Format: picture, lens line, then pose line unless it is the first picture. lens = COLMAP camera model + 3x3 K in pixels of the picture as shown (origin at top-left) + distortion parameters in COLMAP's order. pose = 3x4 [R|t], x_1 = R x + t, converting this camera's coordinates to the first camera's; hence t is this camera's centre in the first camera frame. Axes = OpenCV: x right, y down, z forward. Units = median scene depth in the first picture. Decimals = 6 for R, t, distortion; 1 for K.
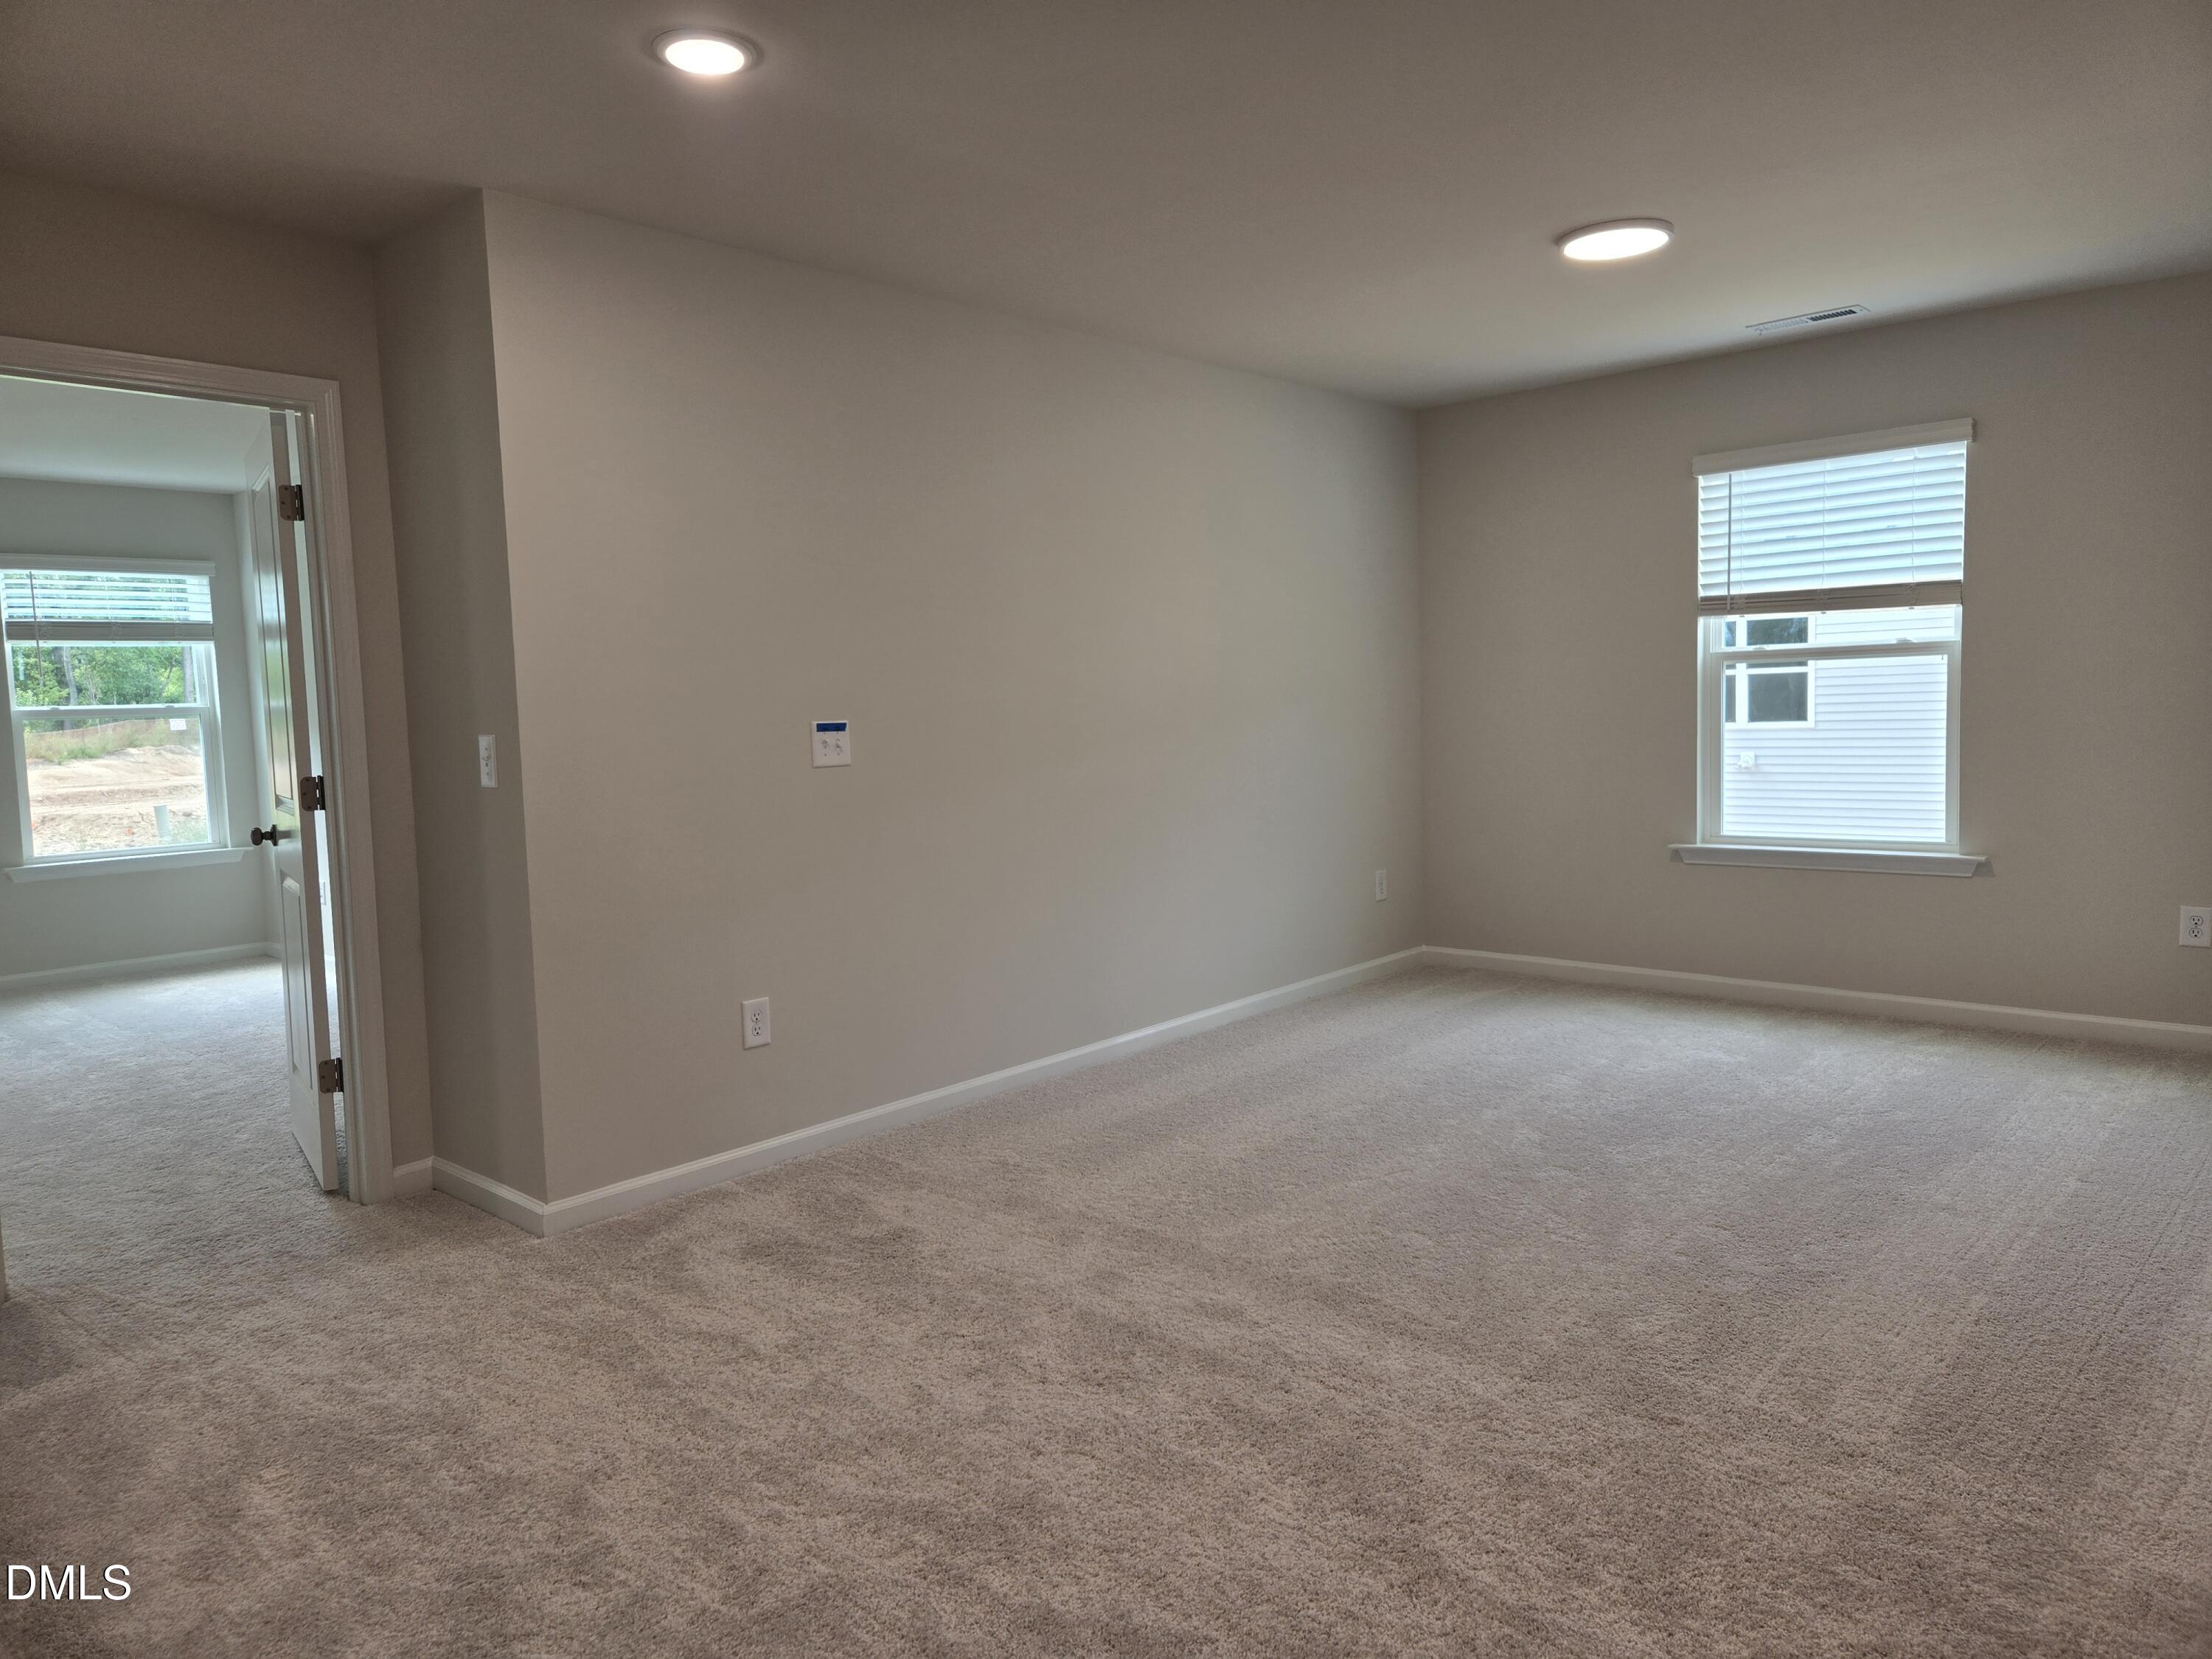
lens RADIAL K [[1508.3, 0, 1106.0], [0, 1508.3, 829.5], [0, 0, 1]] dist [0.041700, -0.000474]
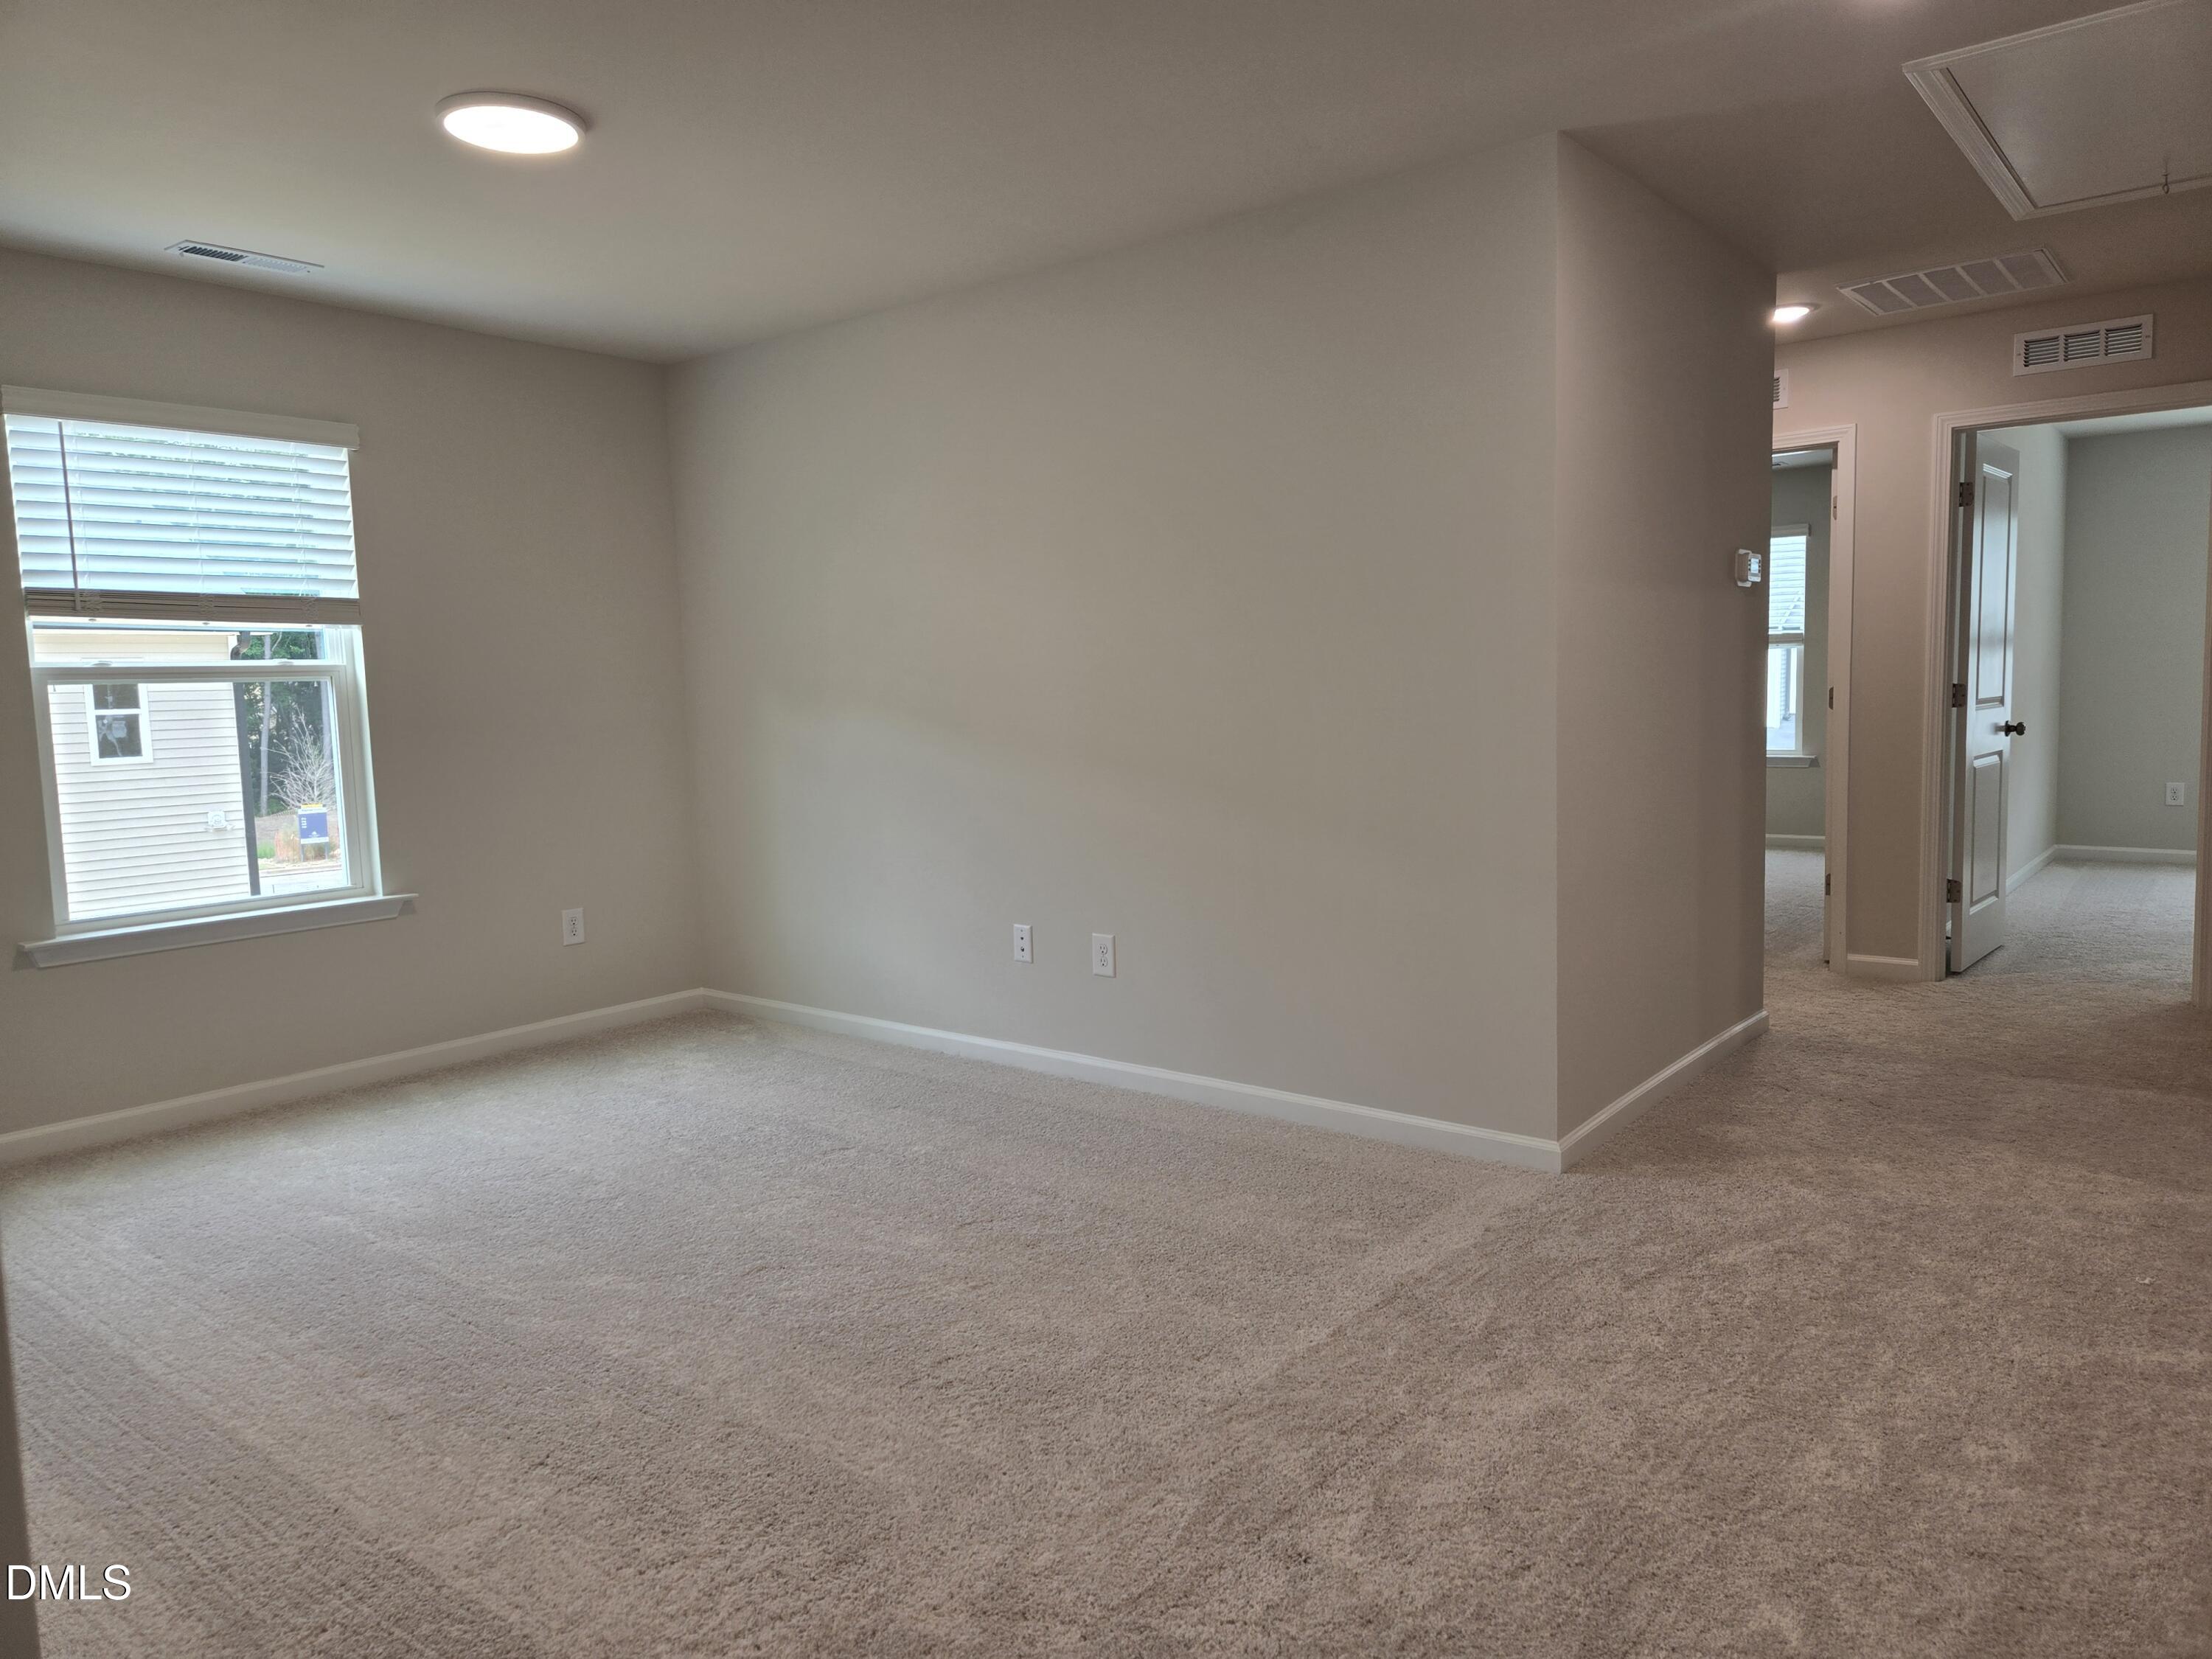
lens RADIAL K [[1508.3, 0, 1106.0], [0, 1508.3, 829.5], [0, 0, 1]] dist [0.041700, -0.000474]
pose [[-0.043671, -0.071643, 0.996474, -0.353548], [0.114399, 0.990506, 0.076227, -0.040260], [-0.992475, 0.117325, -0.035061, 0.552730]]
